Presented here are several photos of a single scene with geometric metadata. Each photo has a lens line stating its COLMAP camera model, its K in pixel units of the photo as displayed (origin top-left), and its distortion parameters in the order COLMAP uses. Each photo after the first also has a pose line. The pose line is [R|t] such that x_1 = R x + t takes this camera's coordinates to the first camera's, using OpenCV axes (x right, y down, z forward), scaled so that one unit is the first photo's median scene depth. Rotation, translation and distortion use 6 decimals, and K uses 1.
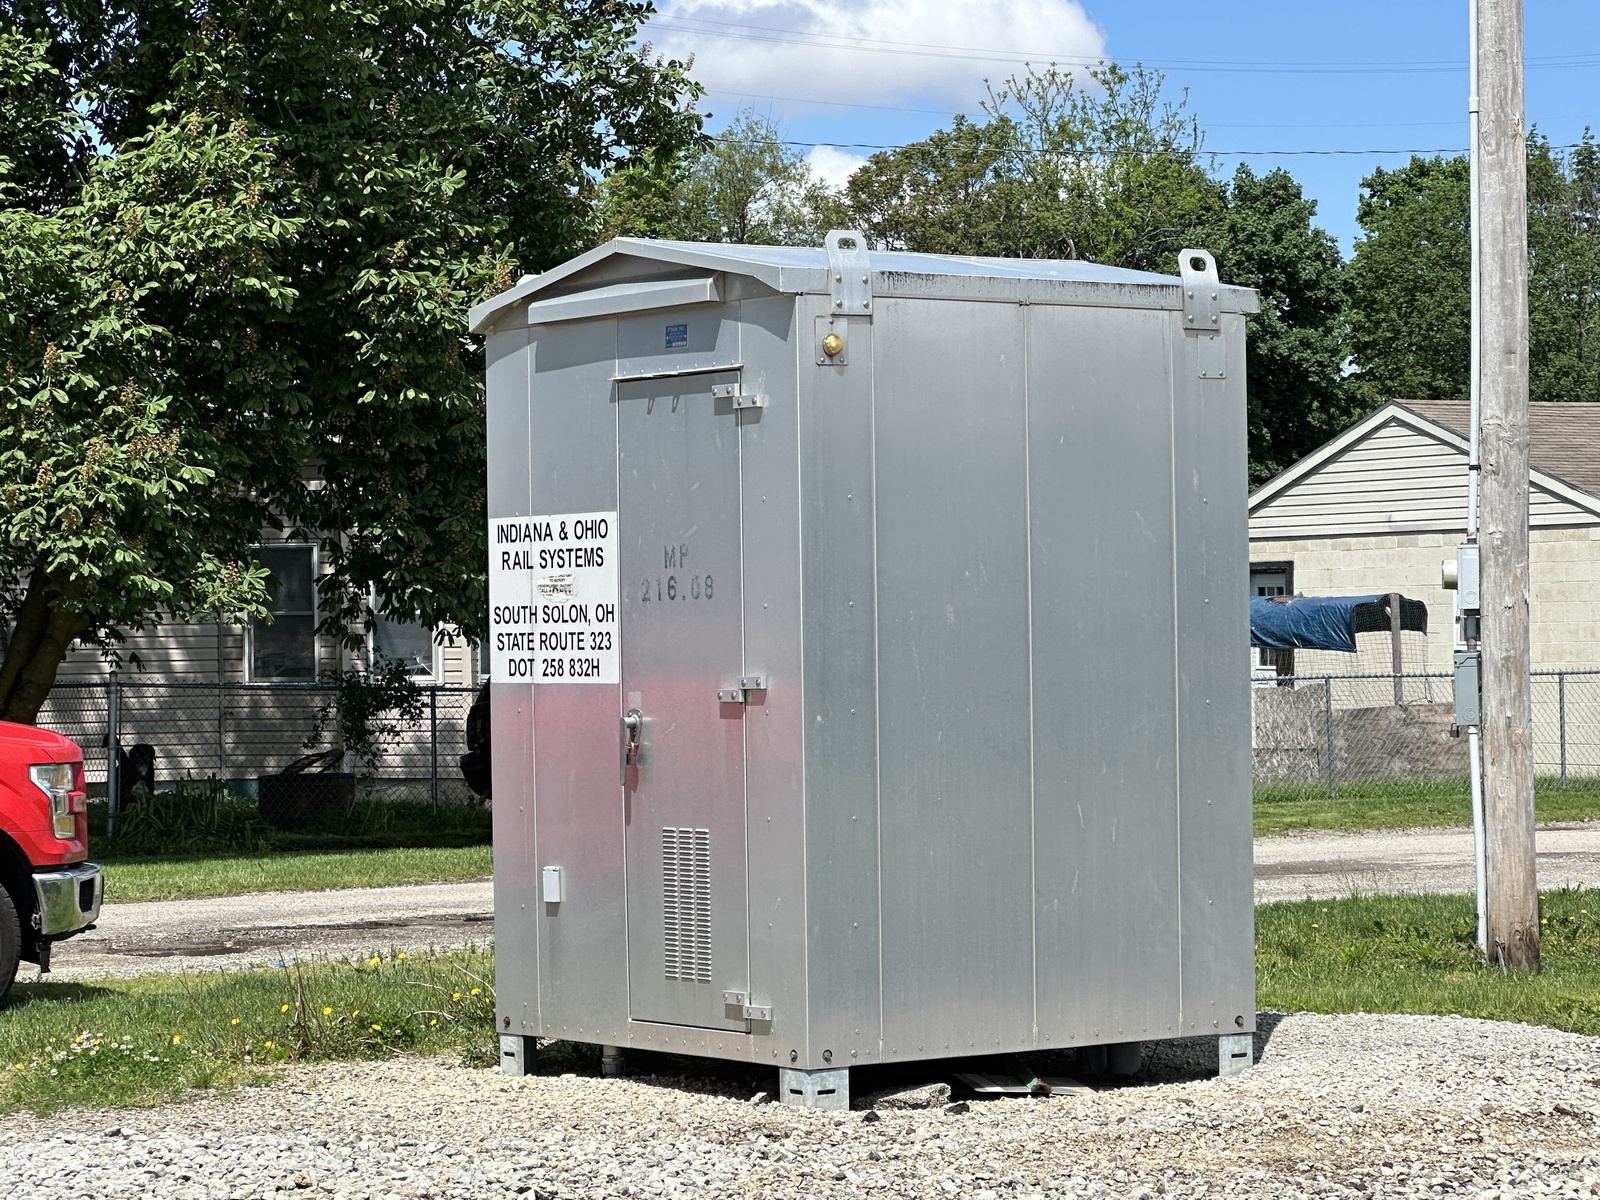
lens RADIAL K [[4401.8, 0, 800.0], [0, 4401.8, 600.0], [0, 0, 1]] dist [0.009291, 0.251493]
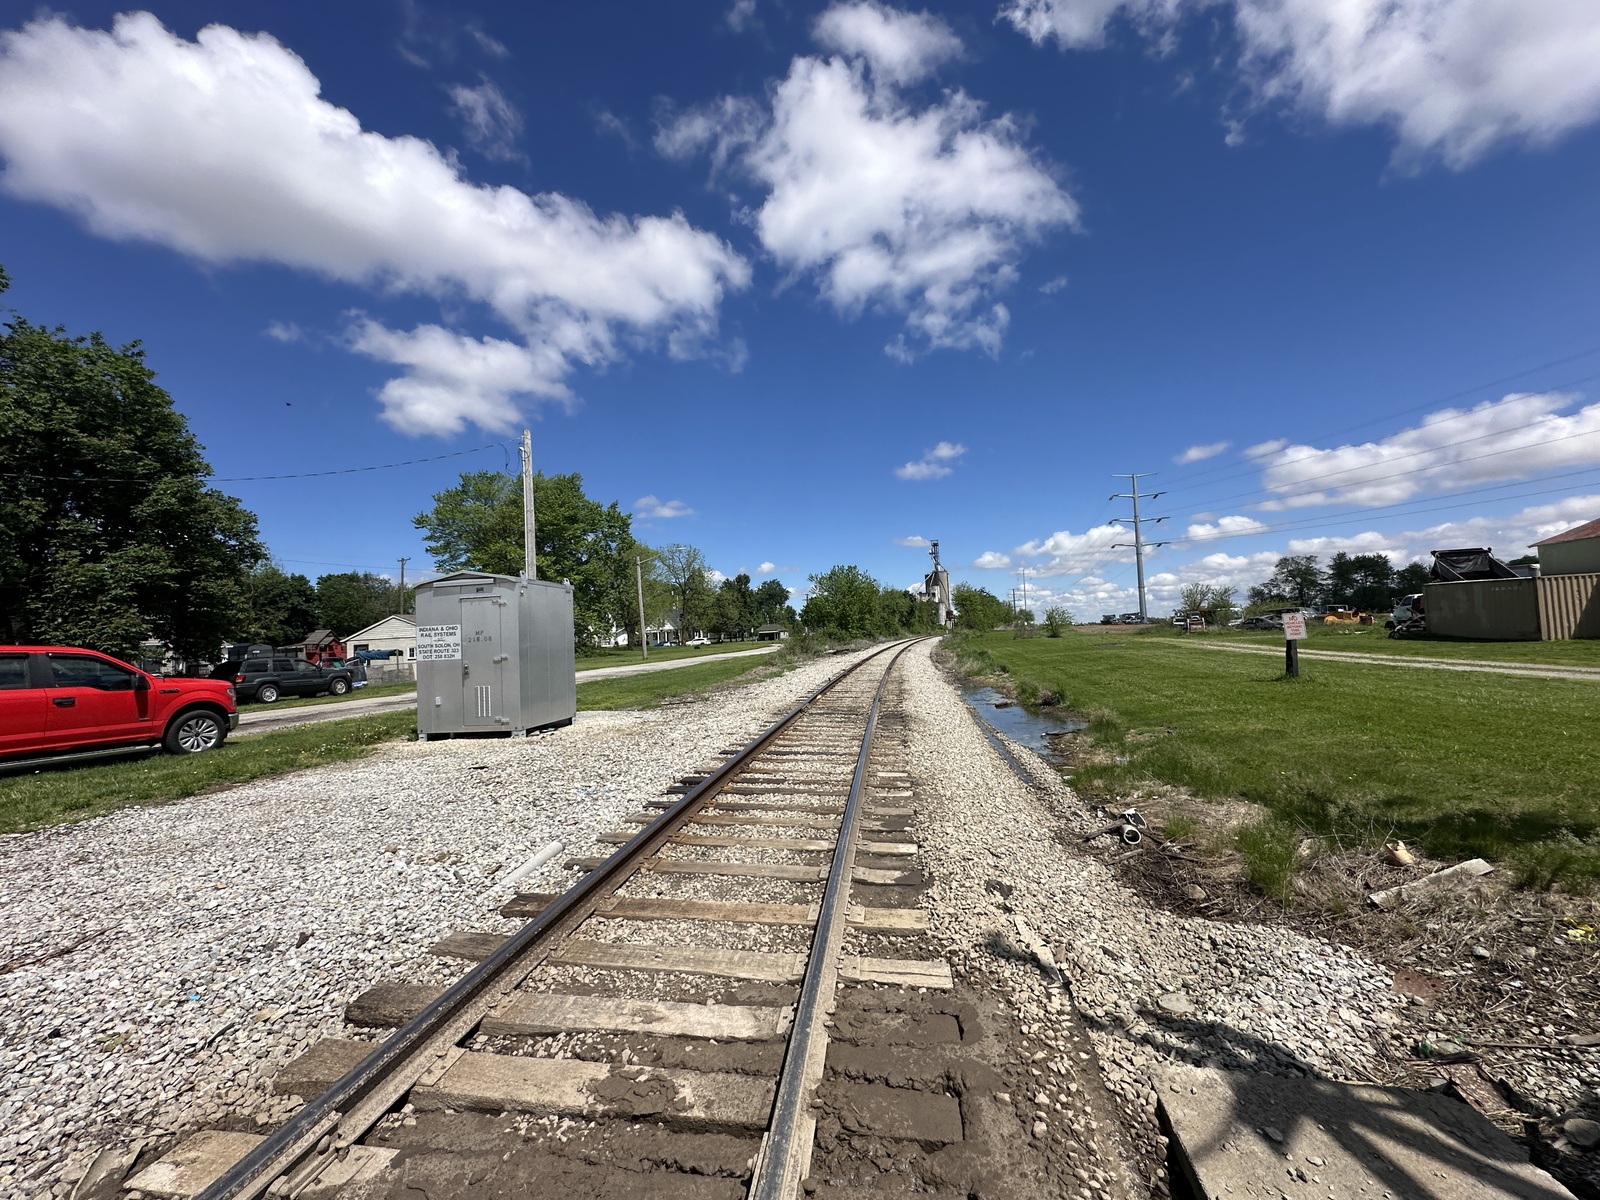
lens RADIAL K [[640.1, 0, 807.9], [0, 640.1, 600.2], [0, 0, 1]] dist [0.000761, 0.000221]
pose [[0.694161, 0.022825, 0.719458, -0.226469], [0.031055, 0.997617, -0.061613, 0.007313], [-0.719150, 0.065112, 0.691798, 0.159928]]
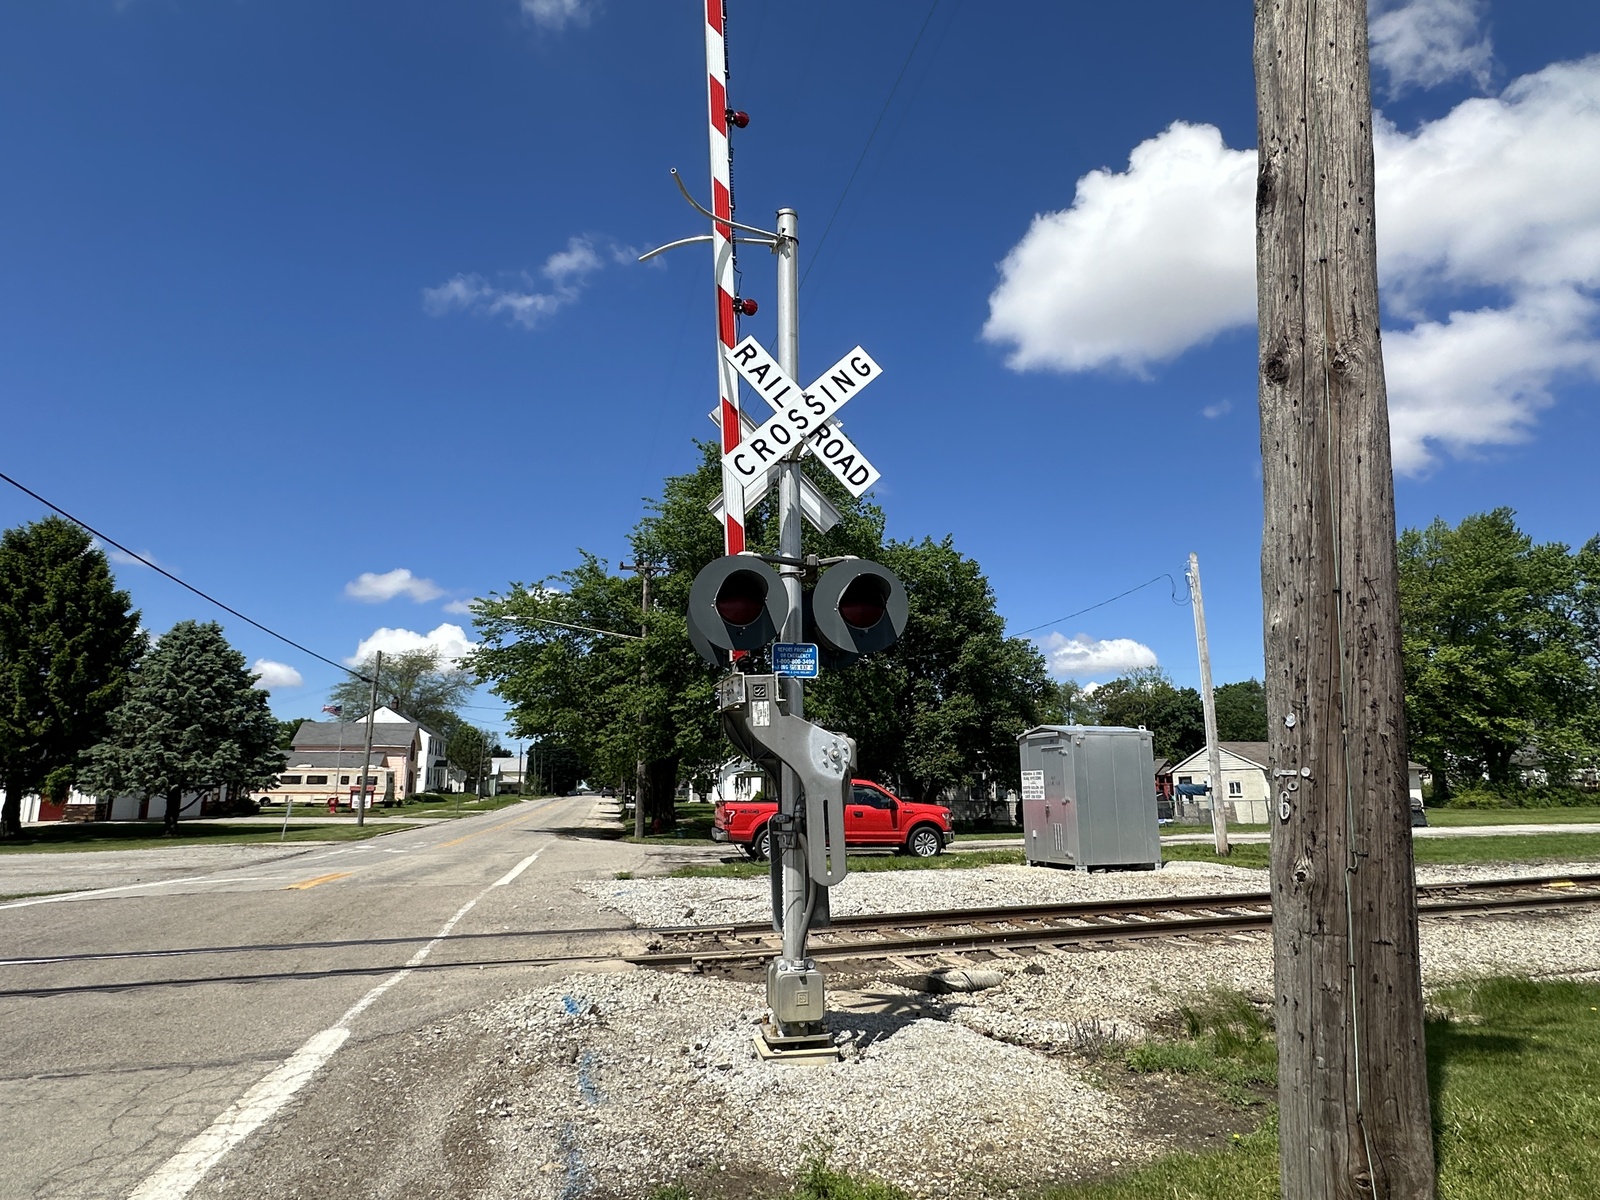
lens RADIAL K [[933.8, 0, 802.9], [0, 933.8, 602.9], [0, 0, 1]] dist [-0.003617, 0.001707]
pose [[0.957819, -0.049494, -0.283078, 0.013051], [-0.005063, 0.981998, -0.188826, -0.001727], [0.287328, 0.182294, 0.940325, -0.266172]]
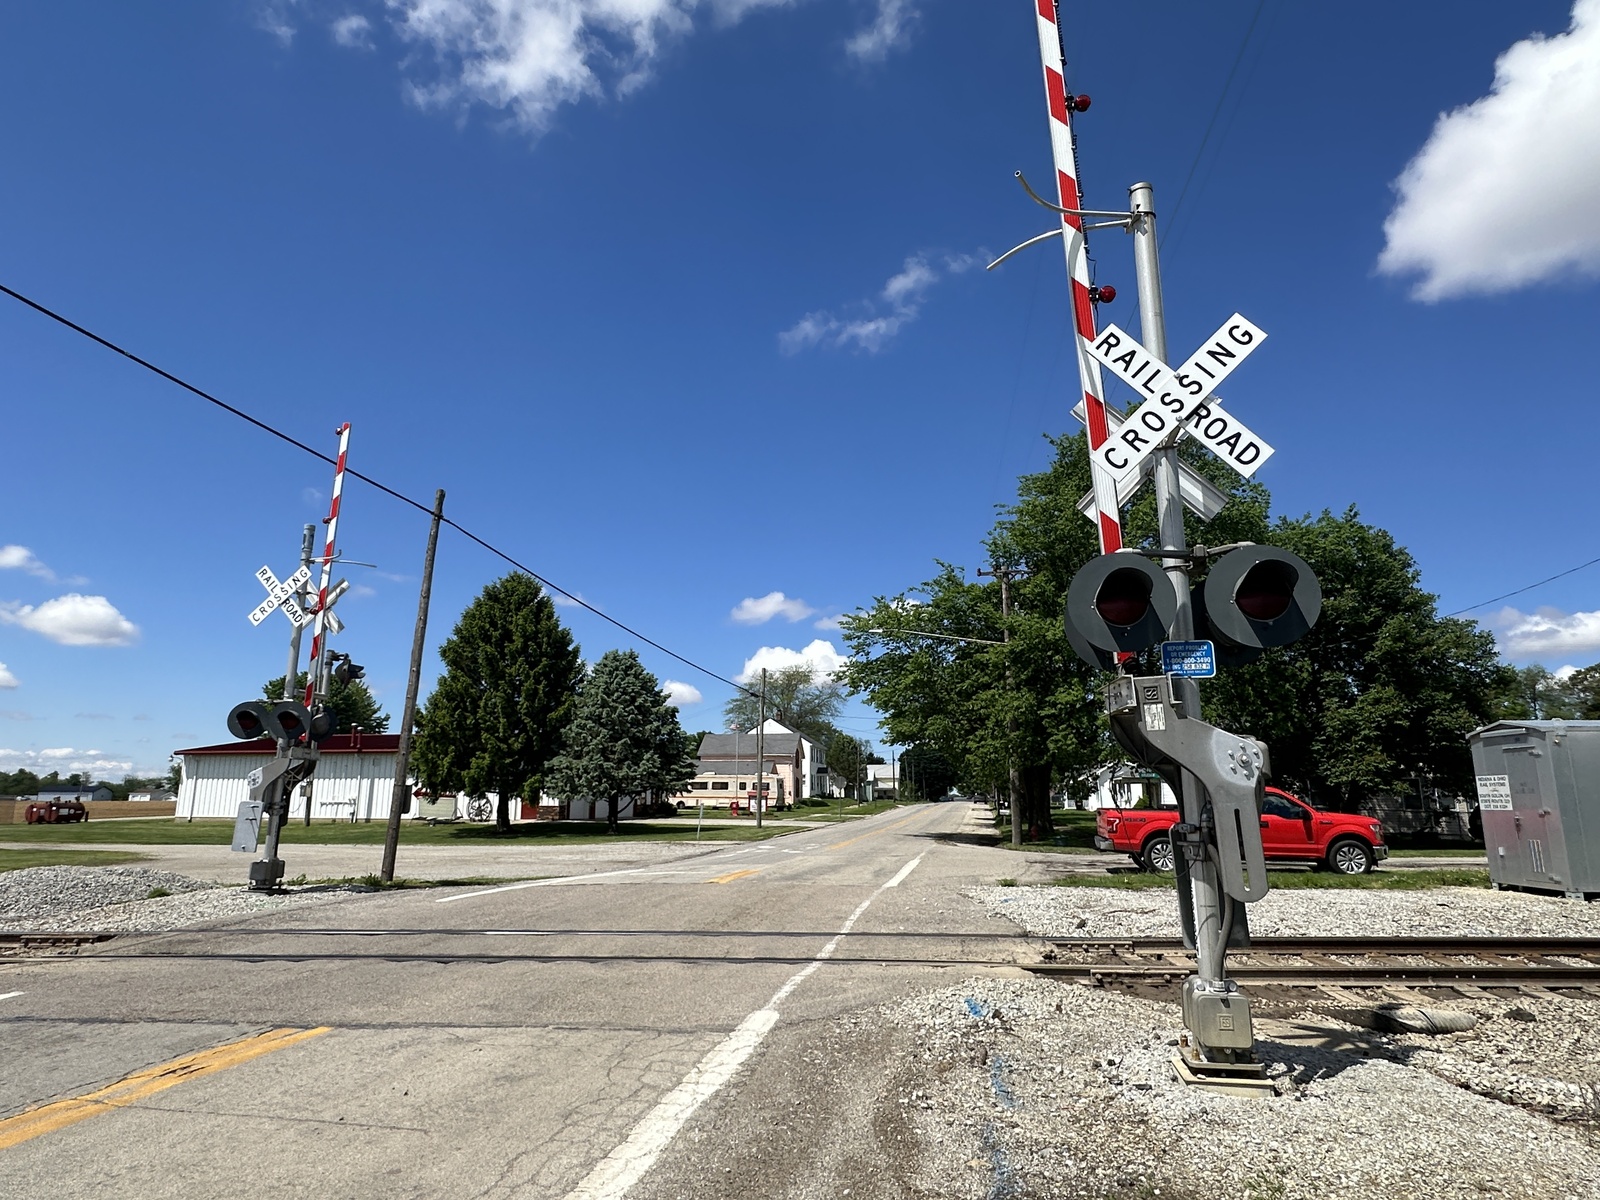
lens RADIAL K [[933.7, 0, 793.4], [0, 933.7, 606.7], [0, 0, 1]] dist [-0.004322, 0.001607]
pose [[0.773780, -0.114532, -0.623014, 0.009582], [-0.006725, 0.981978, -0.188875, -0.001960], [0.633418, 0.150337, 0.759065, -0.271914]]
